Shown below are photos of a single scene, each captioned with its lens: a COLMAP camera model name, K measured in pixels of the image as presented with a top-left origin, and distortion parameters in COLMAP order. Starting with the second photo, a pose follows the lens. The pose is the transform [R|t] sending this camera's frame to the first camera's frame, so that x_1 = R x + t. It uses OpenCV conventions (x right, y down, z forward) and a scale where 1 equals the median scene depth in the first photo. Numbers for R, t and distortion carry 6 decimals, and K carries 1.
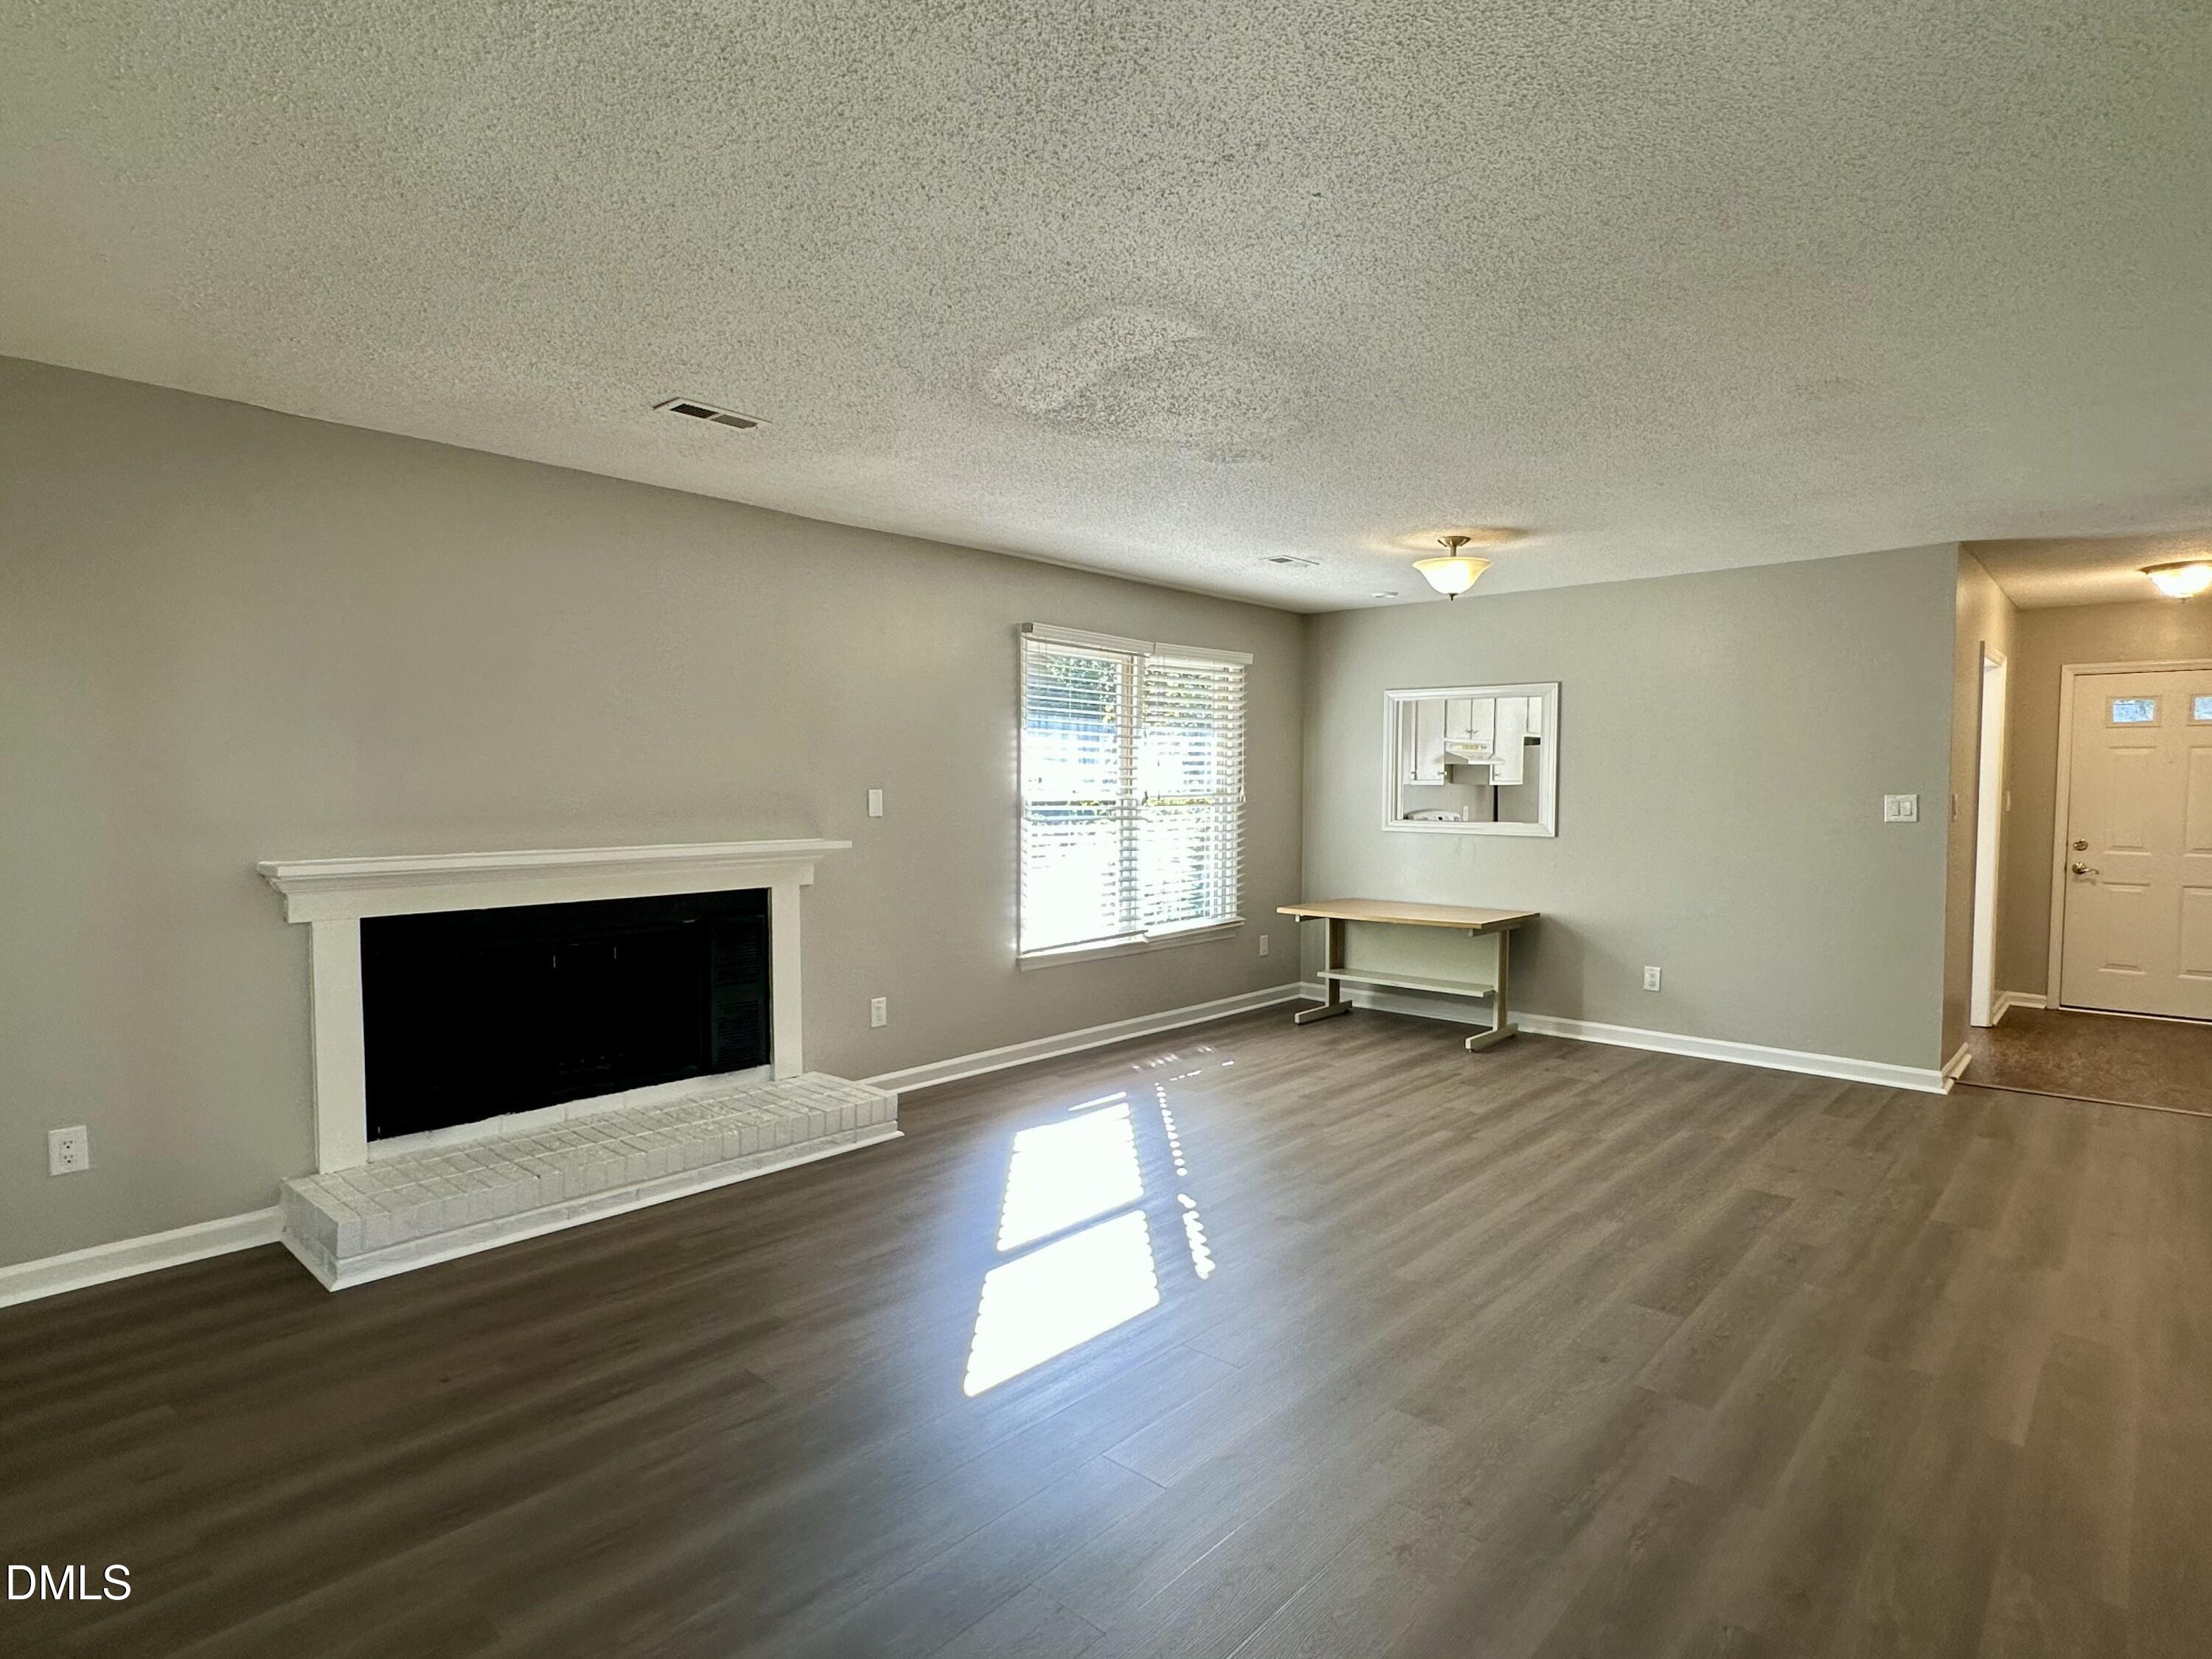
lens RADIAL K [[1176.5, 0, 1100.3], [0, 1176.5, 838.2], [0, 0, 1]] dist [-0.005268, -0.000549]
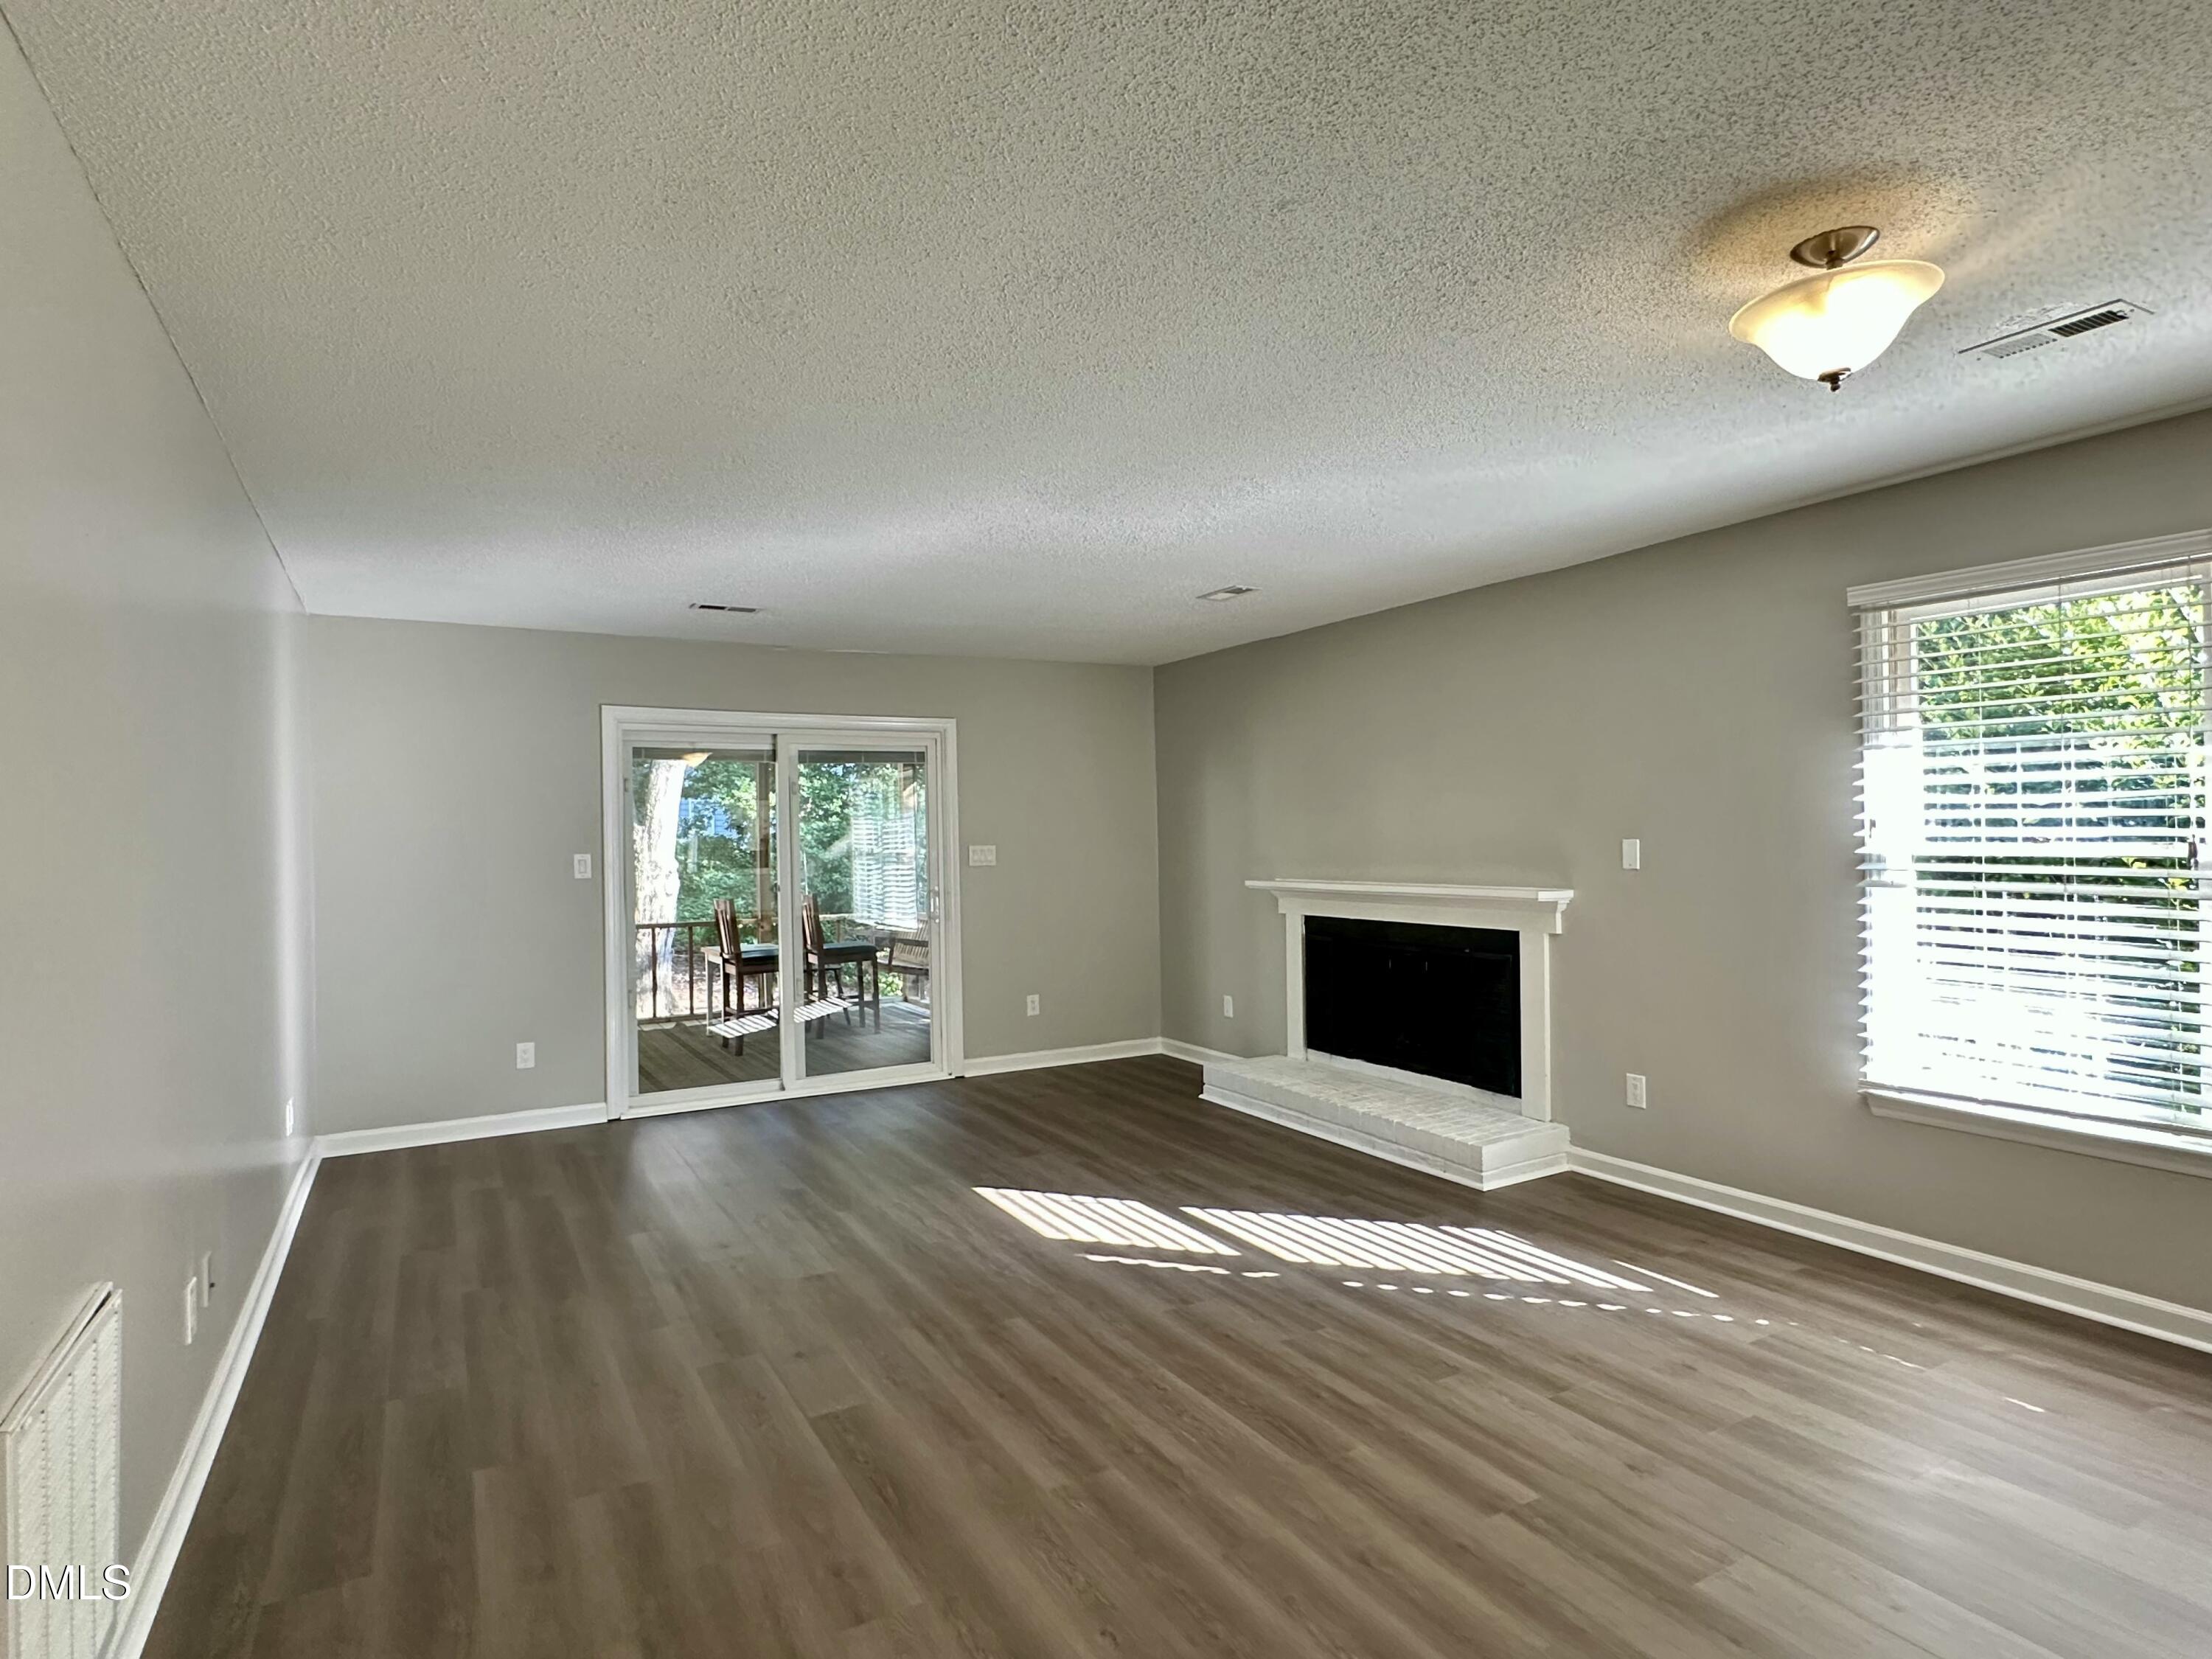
lens RADIAL K [[1176.5, 0, 1100.3], [0, 1176.5, 838.2], [0, 0, 1]] dist [-0.005268, -0.000549]
pose [[-0.309800, 0.001579, -0.950800, 0.925249], [-0.032443, 0.999399, 0.012230, -0.046809], [0.950248, 0.034636, -0.309563, 1.055328]]
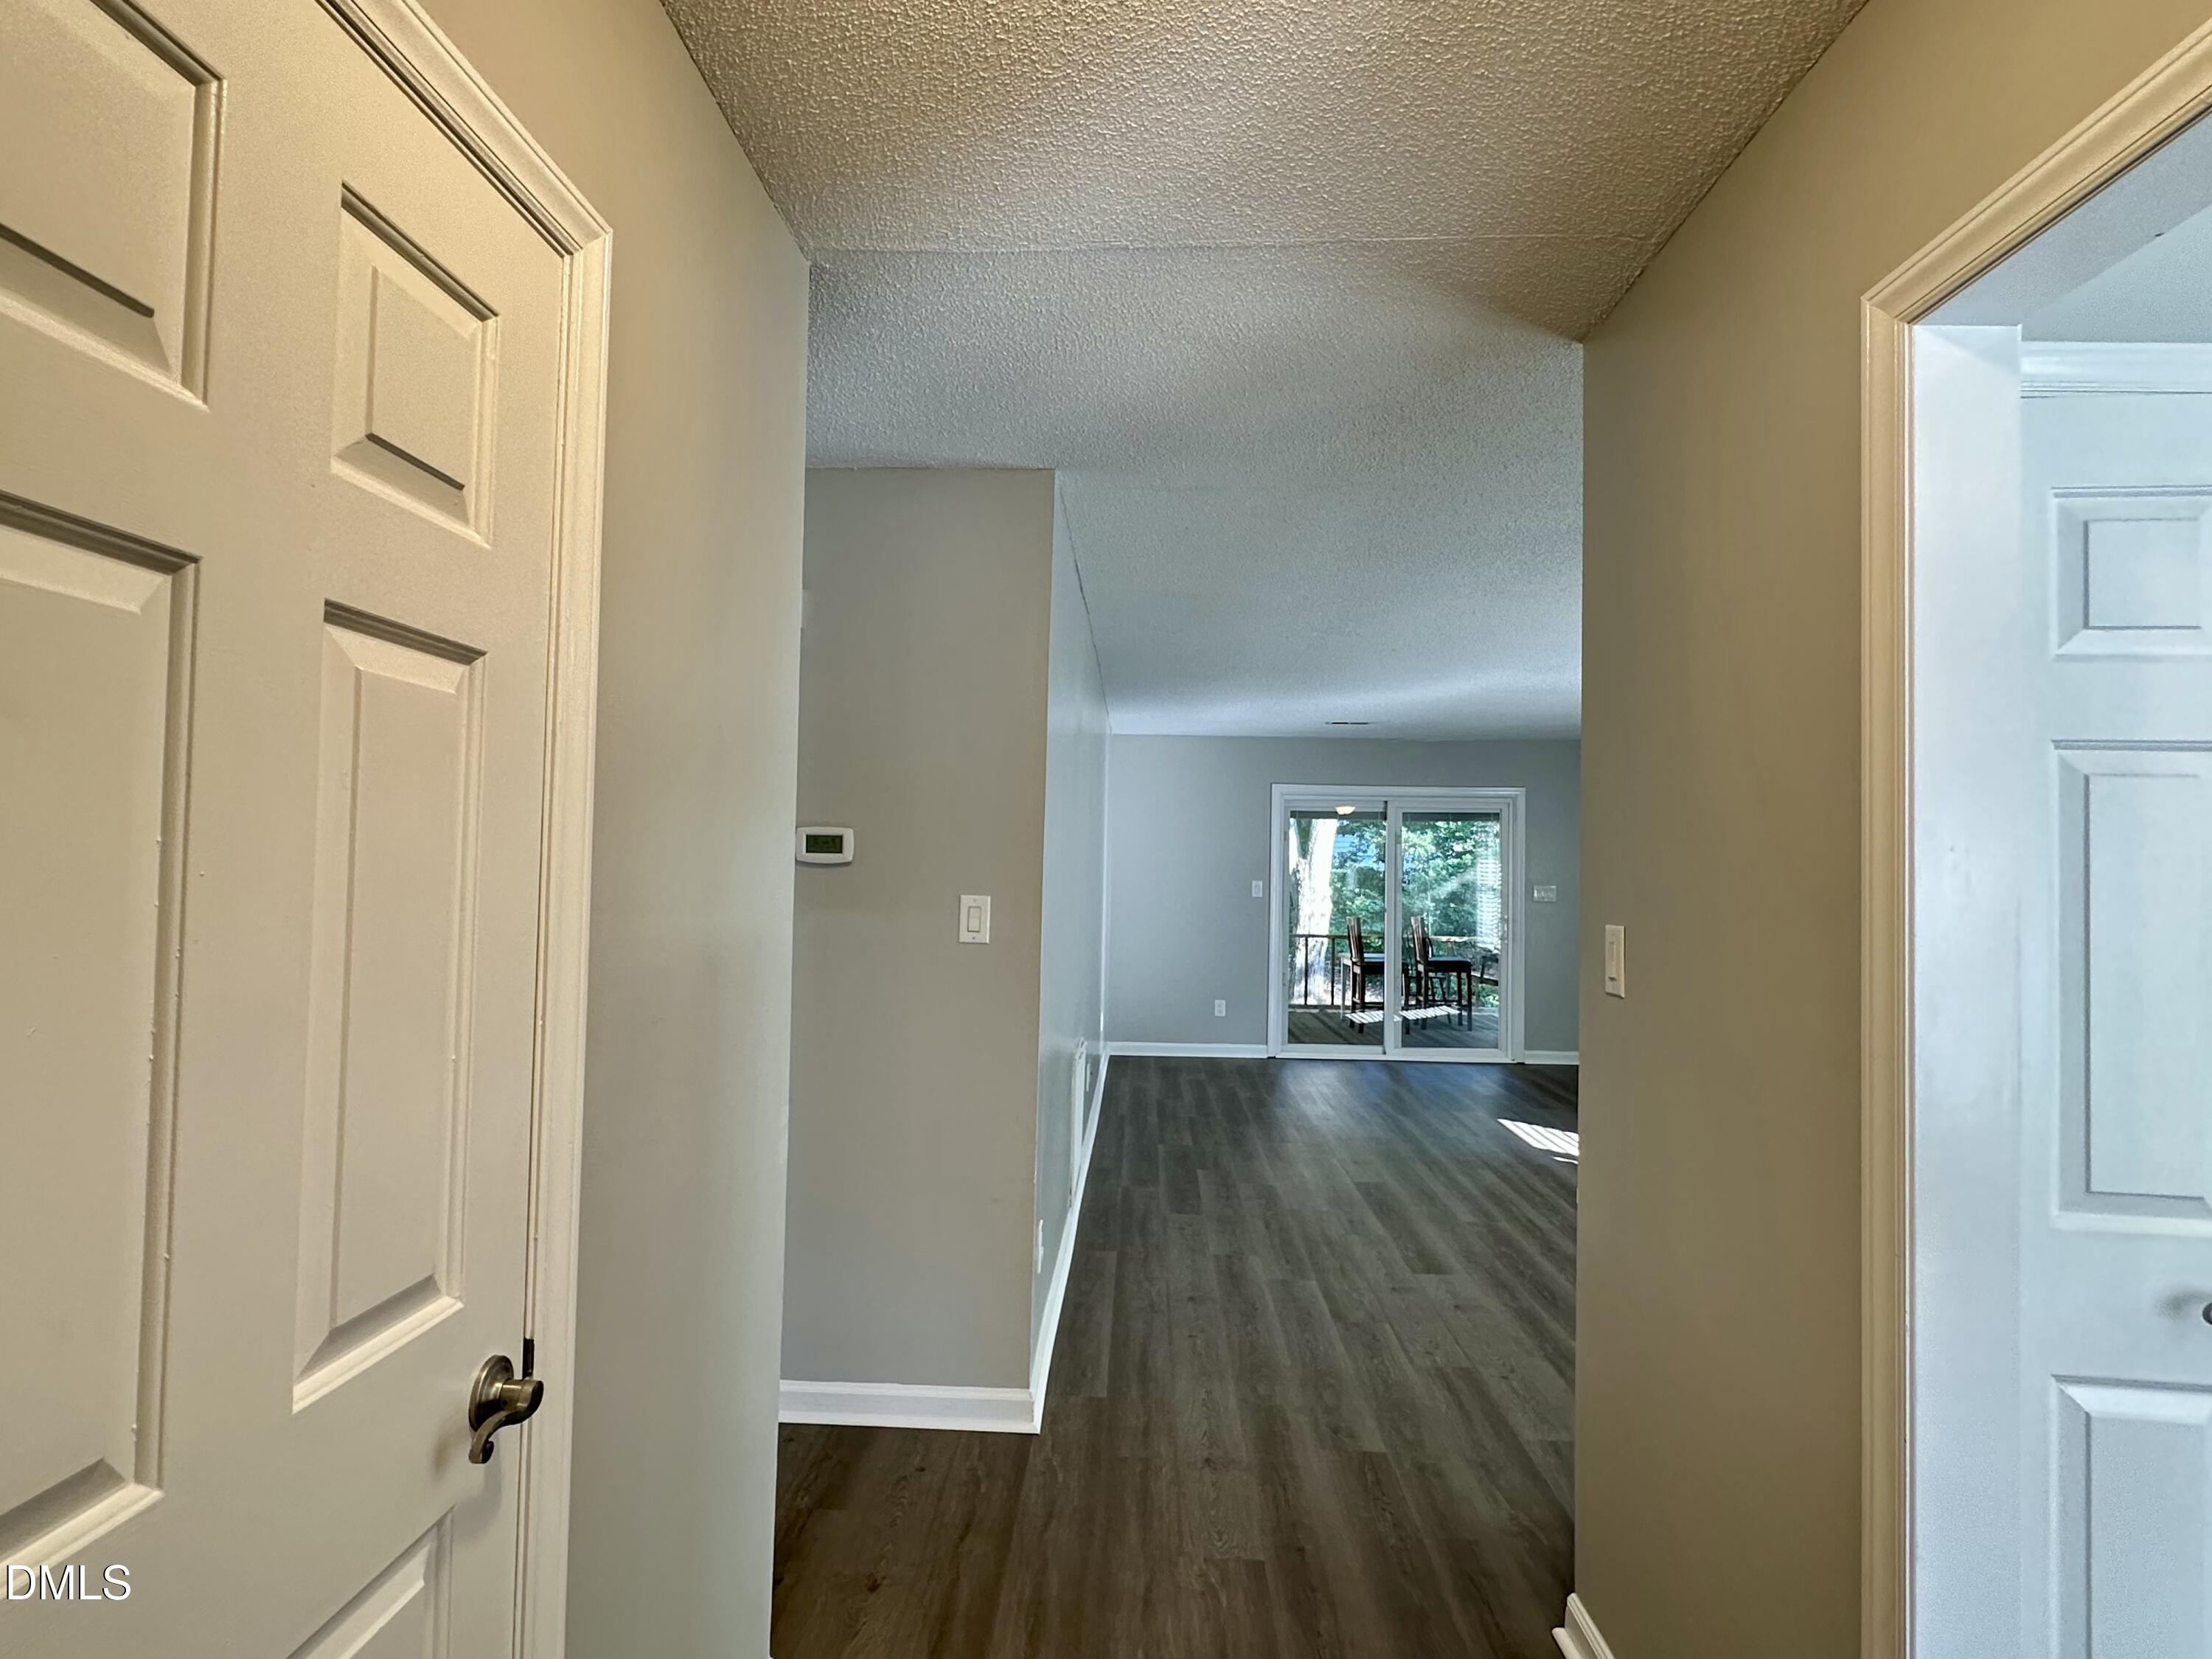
lens RADIAL K [[1176.5, 0, 1100.3], [0, 1176.5, 838.2], [0, 0, 1]] dist [-0.005268, -0.000549]
pose [[-0.762959, -0.034093, -0.645547, 1.383338], [-0.053536, 0.998510, 0.010539, -0.074985], [0.644226, 0.042601, -0.763647, 1.479254]]
